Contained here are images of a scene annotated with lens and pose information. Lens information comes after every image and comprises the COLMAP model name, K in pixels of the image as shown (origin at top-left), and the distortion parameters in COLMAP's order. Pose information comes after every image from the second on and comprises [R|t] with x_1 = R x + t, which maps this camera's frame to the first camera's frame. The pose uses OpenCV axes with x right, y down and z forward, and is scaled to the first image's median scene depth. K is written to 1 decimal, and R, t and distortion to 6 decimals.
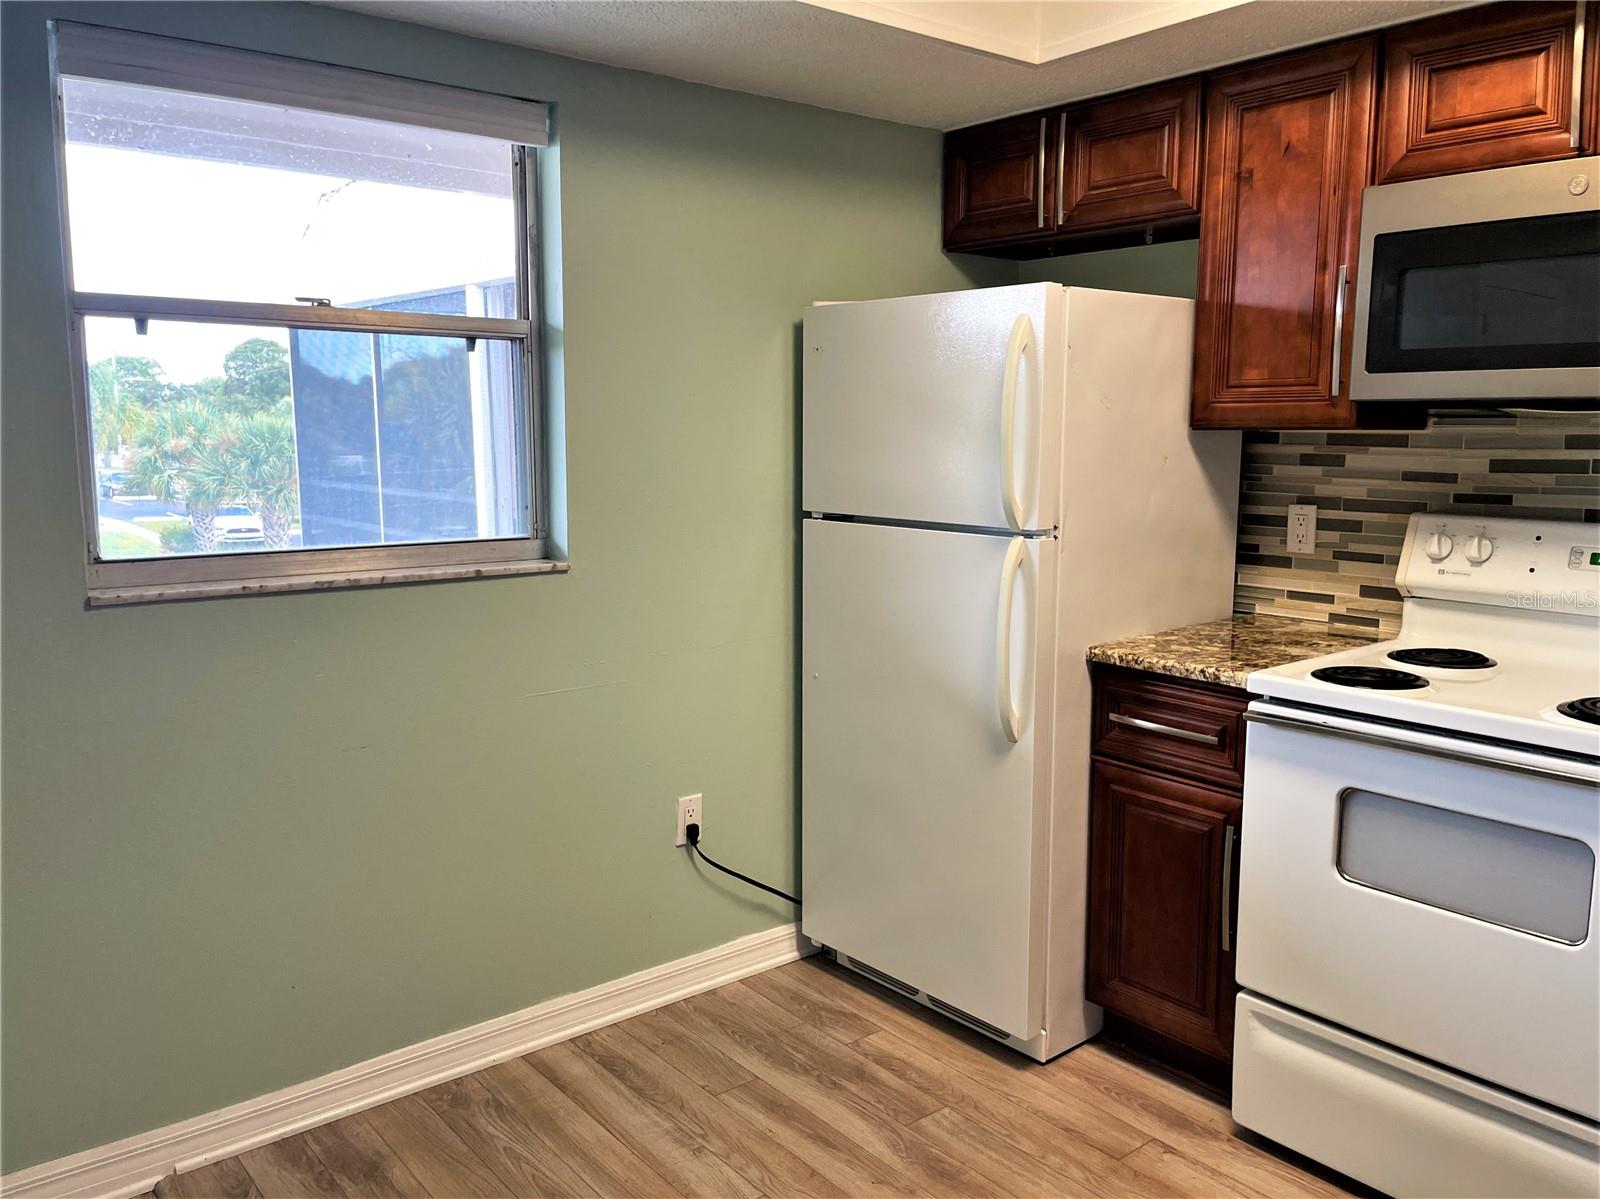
lens RADIAL K [[1256.4, 0, 823.5], [0, 1256.4, 602.1], [0, 0, 1]] dist [0.104735, -0.144245]
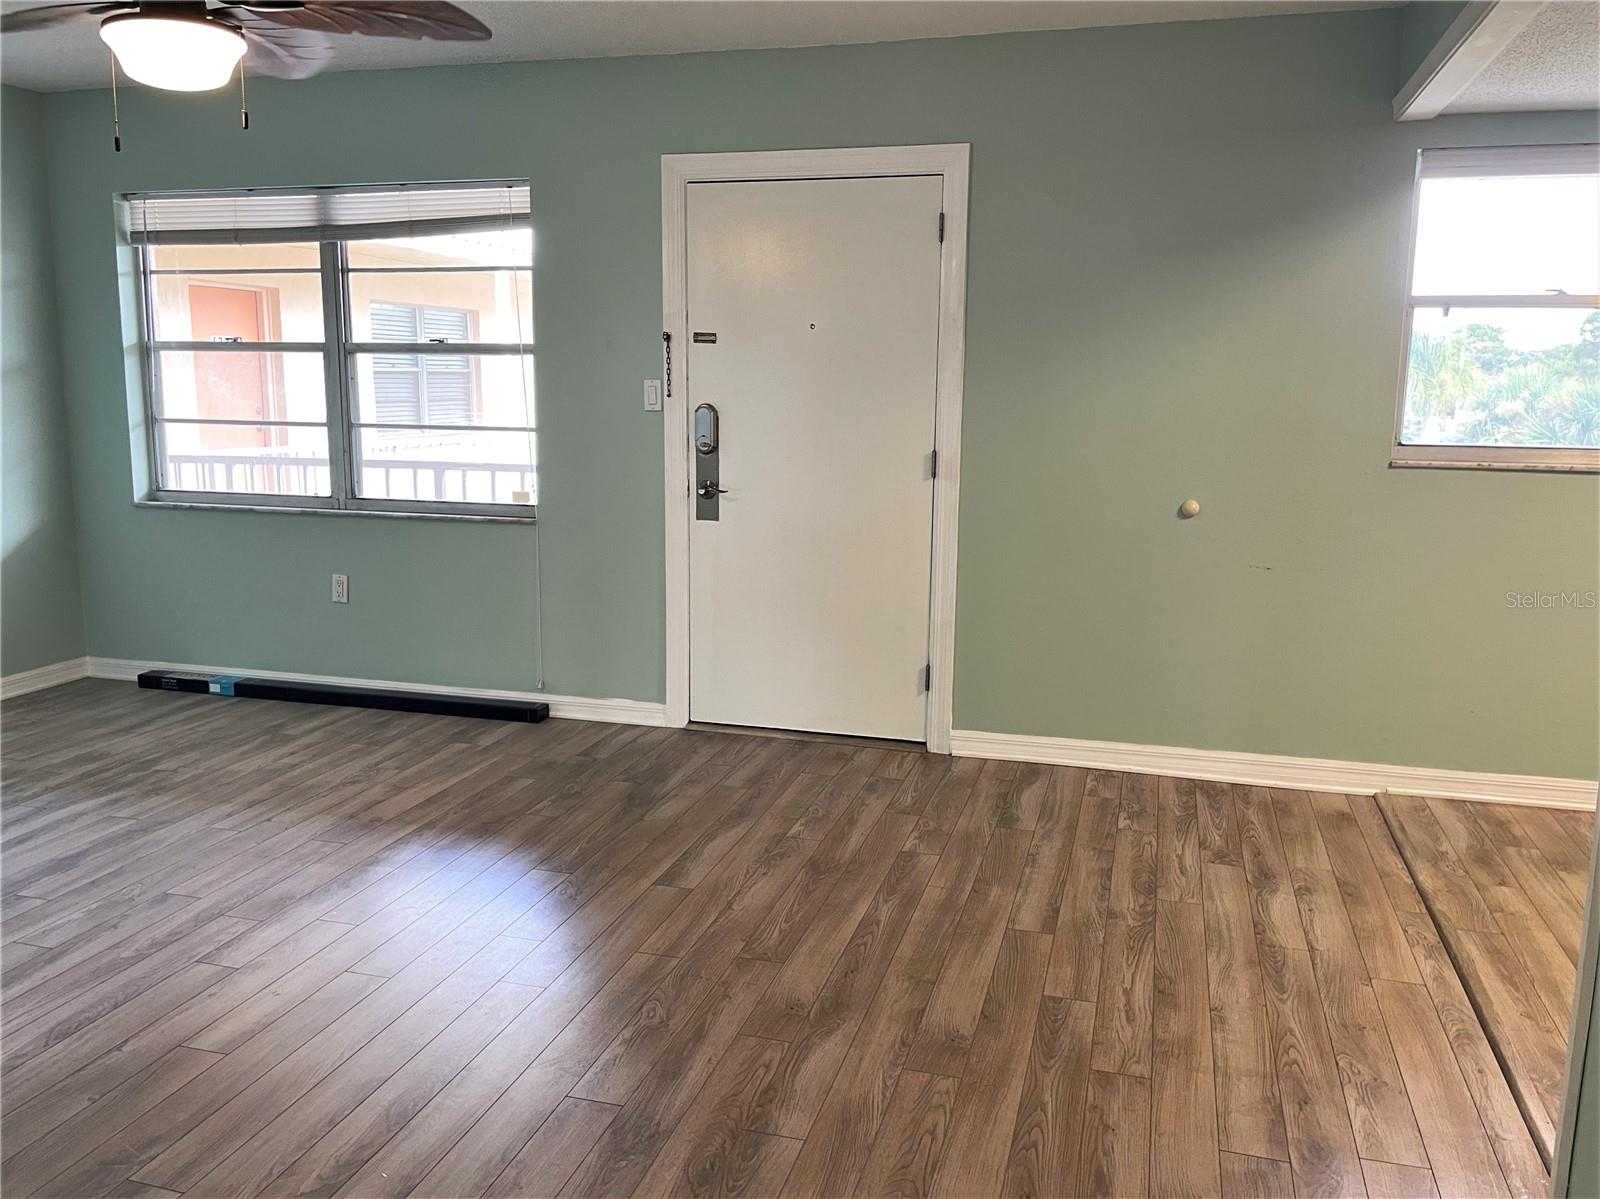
lens RADIAL K [[1256.1, 0, 809.4], [0, 1256.1, 581.4], [0, 0, 1]] dist [0.112232, -0.148795]
pose [[0.569907, 0.131082, -0.811187, 0.390111], [-0.122967, 0.989683, 0.073535, 0.112477], [0.812456, 0.057841, 0.580146, -0.621507]]
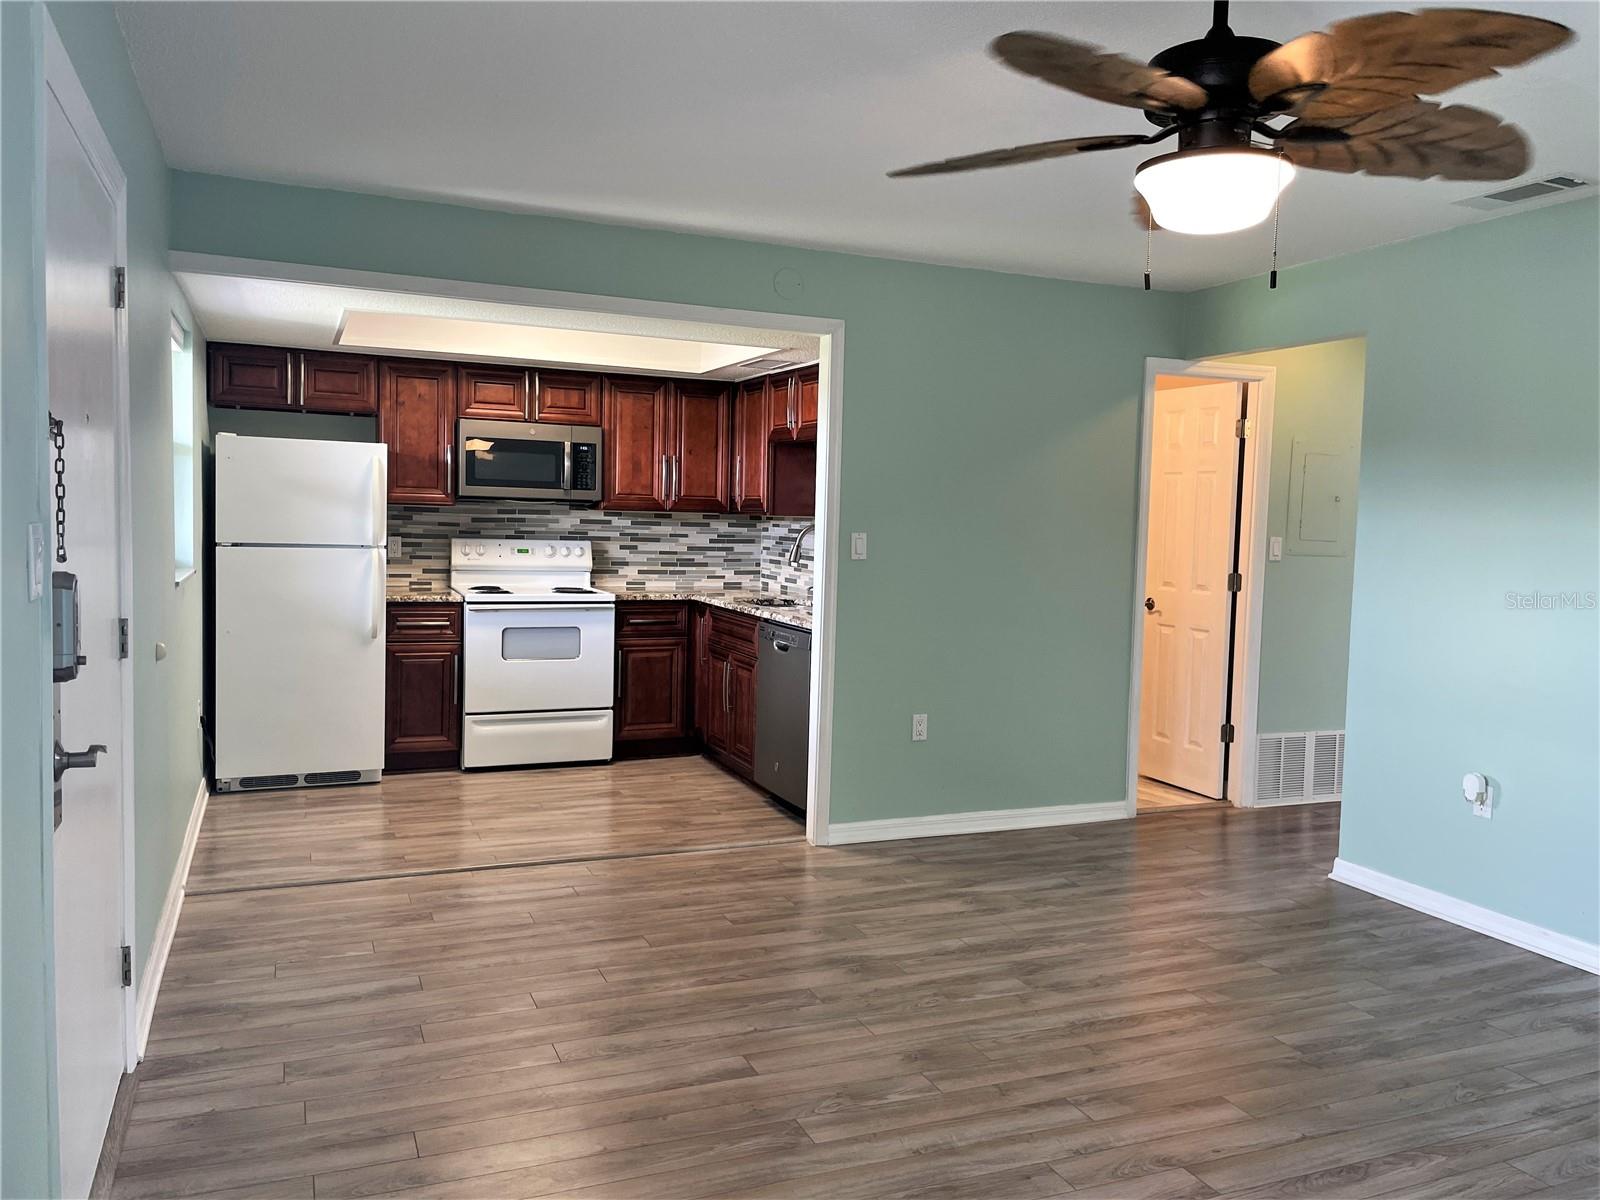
lens RADIAL K [[1221.6, 0, 805.7], [0, 1221.6, 587.5], [0, 0, 1]] dist [0.107913, -0.141908]
pose [[0.285278, -0.051087, 0.957082, -1.783275], [0.108328, 0.993898, 0.020763, 0.058057], [-0.952303, 0.097755, 0.289072, -0.409387]]
